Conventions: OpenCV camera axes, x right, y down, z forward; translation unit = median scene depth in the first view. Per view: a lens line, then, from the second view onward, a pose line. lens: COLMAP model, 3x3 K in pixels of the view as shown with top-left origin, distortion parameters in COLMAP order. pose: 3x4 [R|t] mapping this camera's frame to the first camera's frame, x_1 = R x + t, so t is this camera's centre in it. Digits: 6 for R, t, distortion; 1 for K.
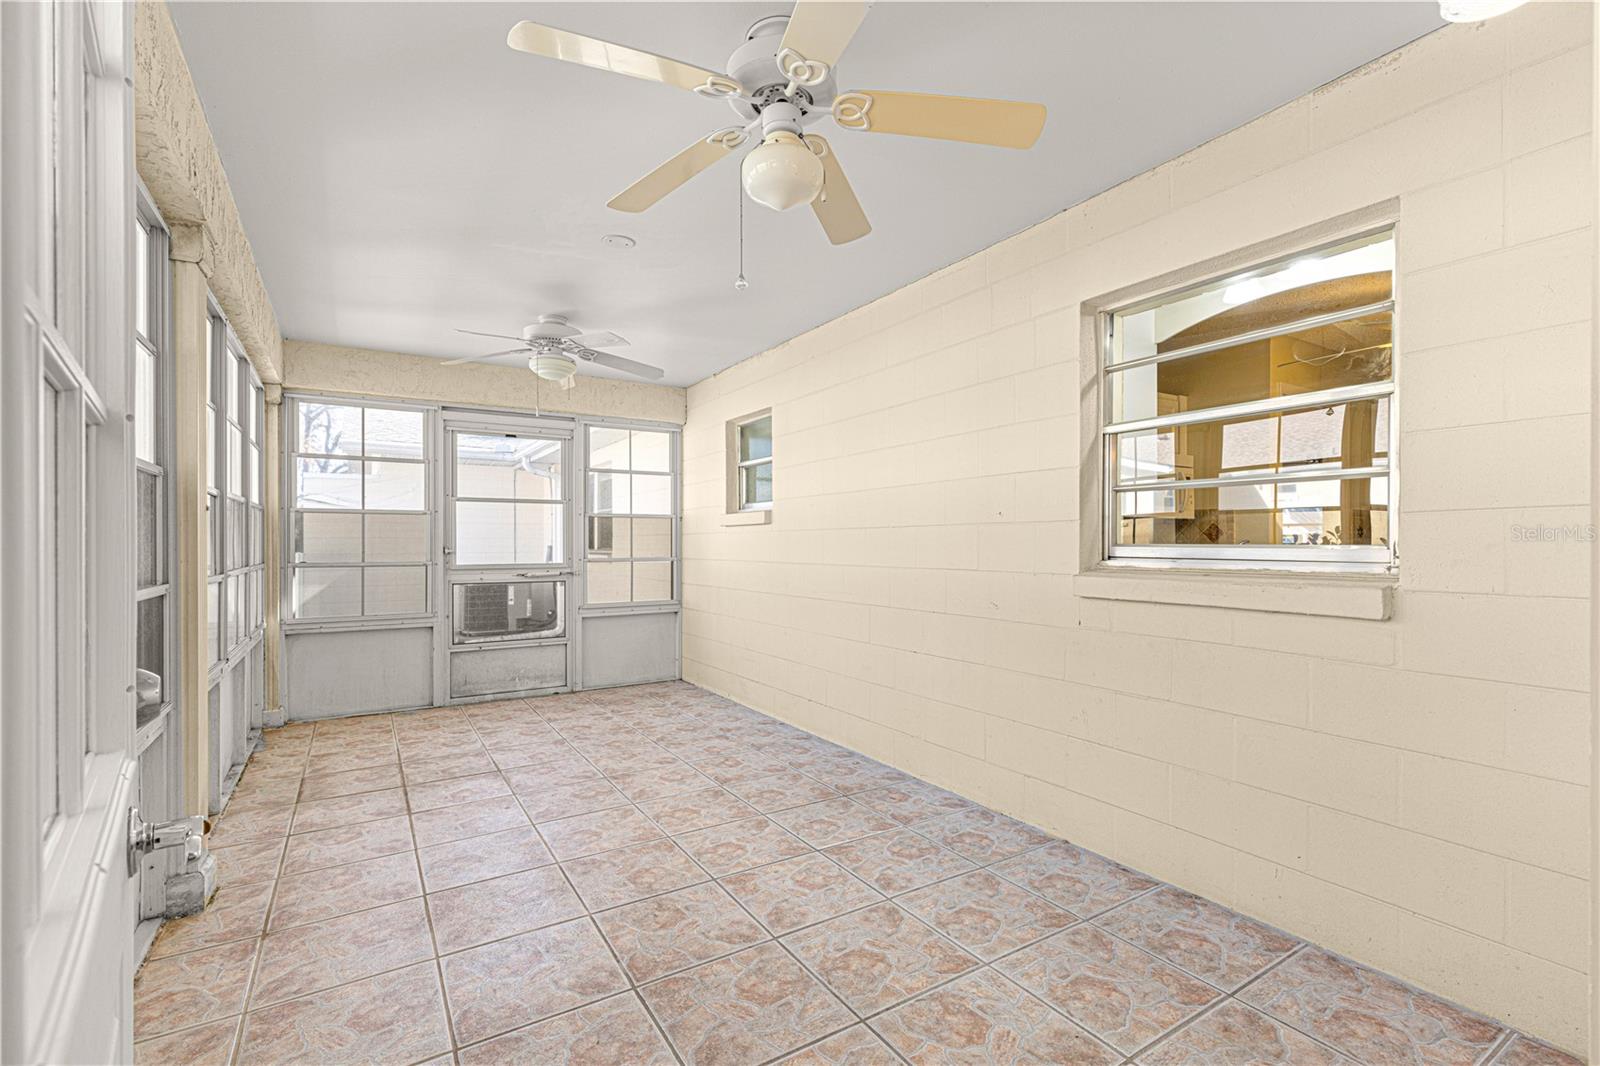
lens RADIAL K [[723.6, 0, 801.3], [0, 723.6, 530.4], [0, 0, 1]] dist [0.005690, 0.000120]
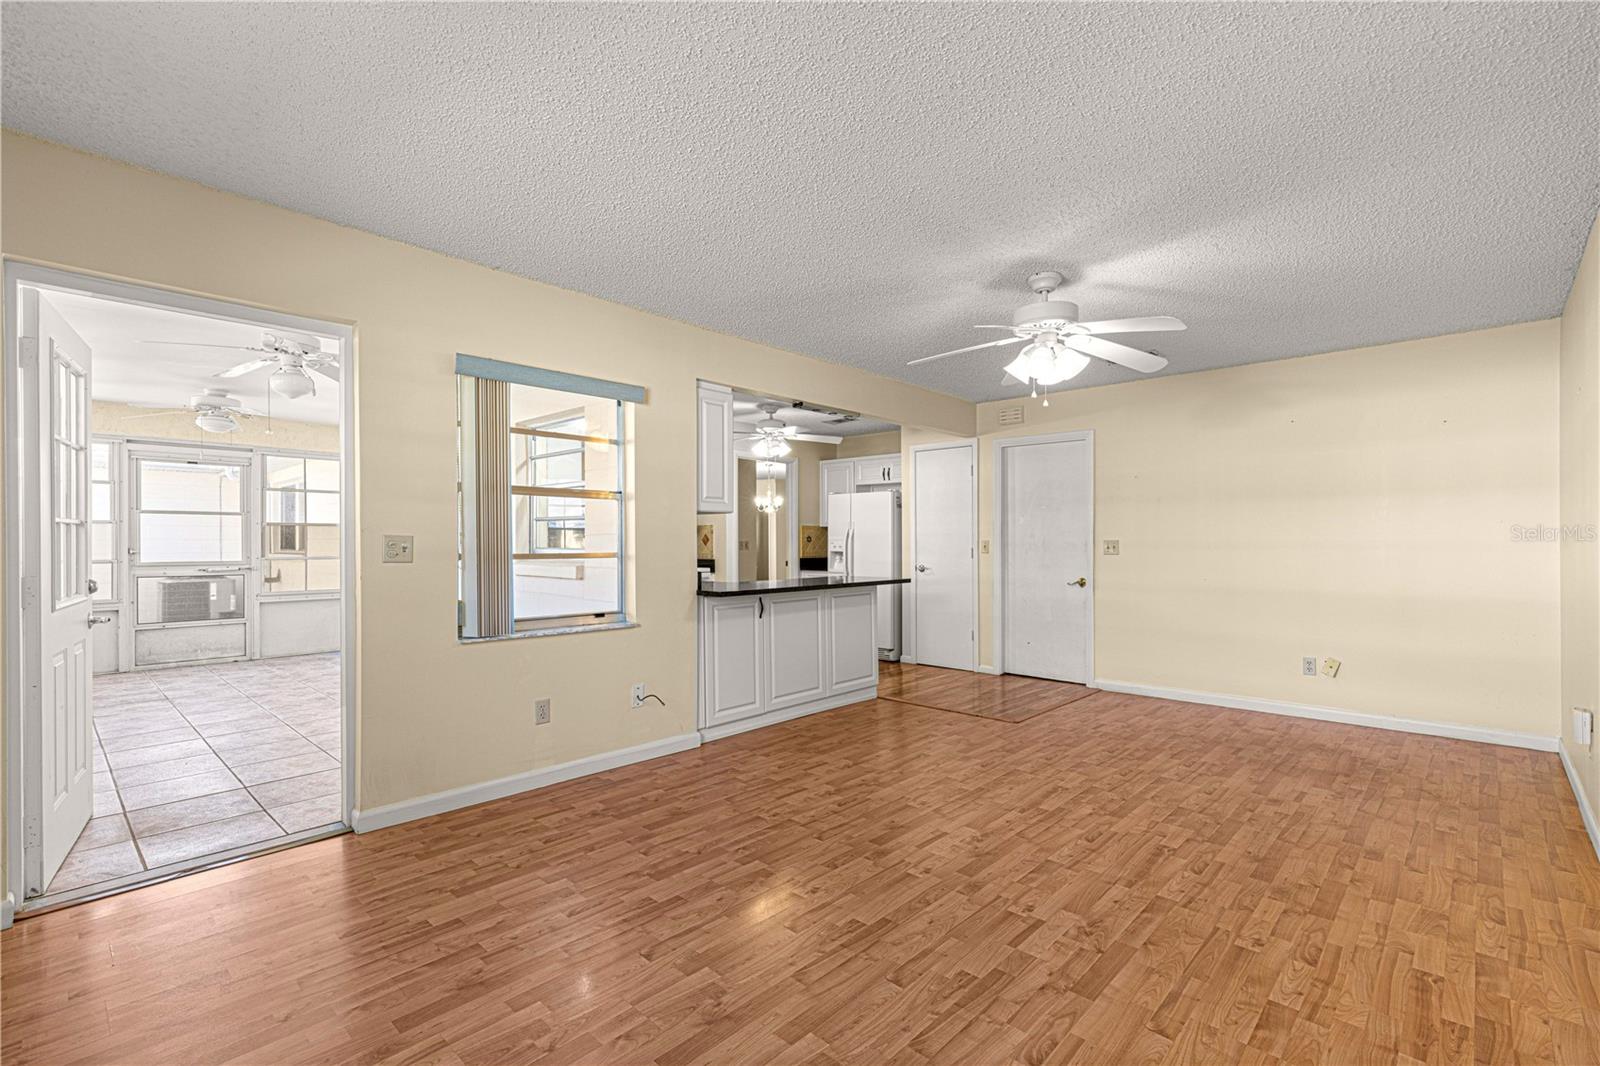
lens RADIAL K [[723.6, 0, 801.8], [0, 723.6, 537.9], [0, 0, 1]] dist [0.005690, 0.000120]
pose [[0.965012, 0.004454, 0.262168, 0.311323], [-0.007066, 0.999934, 0.009021, -0.015486], [-0.262110, -0.010558, 0.964980, -0.542131]]
